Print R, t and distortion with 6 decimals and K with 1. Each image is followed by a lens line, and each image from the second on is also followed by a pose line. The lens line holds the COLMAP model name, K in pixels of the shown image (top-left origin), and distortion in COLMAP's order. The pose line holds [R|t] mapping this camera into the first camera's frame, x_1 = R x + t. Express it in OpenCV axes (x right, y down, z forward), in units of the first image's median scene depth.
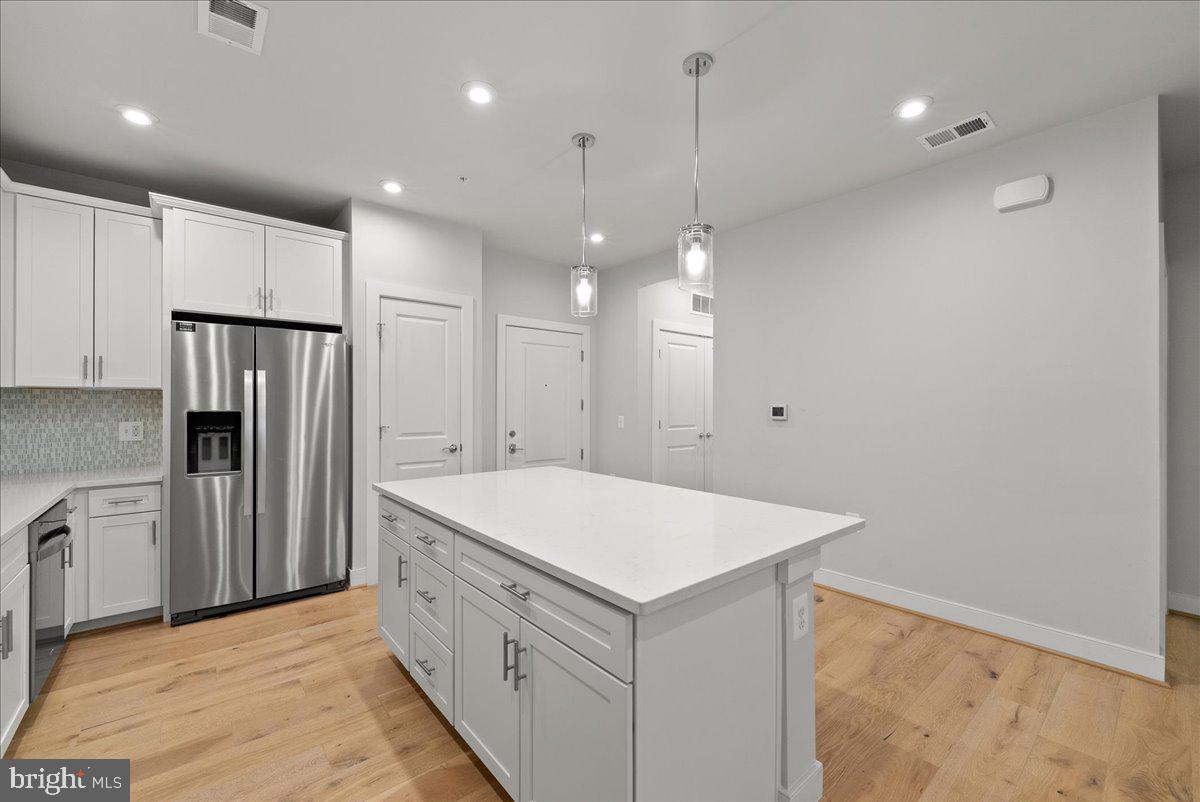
lens RADIAL K [[494.7, 0, 593.9], [0, 494.7, 405.1], [0, 0, 1]] dist [-0.001089, -0.000461]
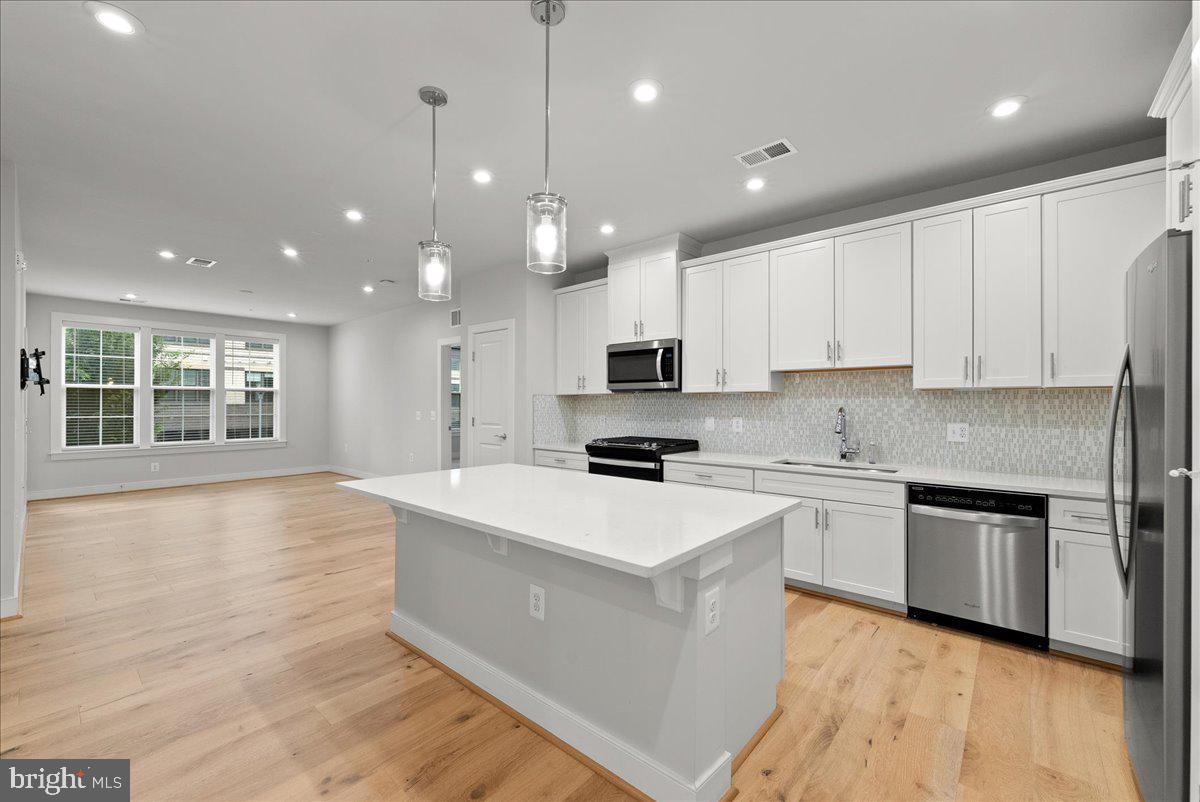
lens RADIAL K [[494.7, 0, 593.9], [0, 494.7, 405.1], [0, 0, 1]] dist [-0.001089, -0.000461]
pose [[-0.987523, -0.000912, -0.157469, 0.023286], [-0.002158, 0.999968, 0.007737, -0.004386], [0.157457, 0.007980, -0.987494, 1.951890]]
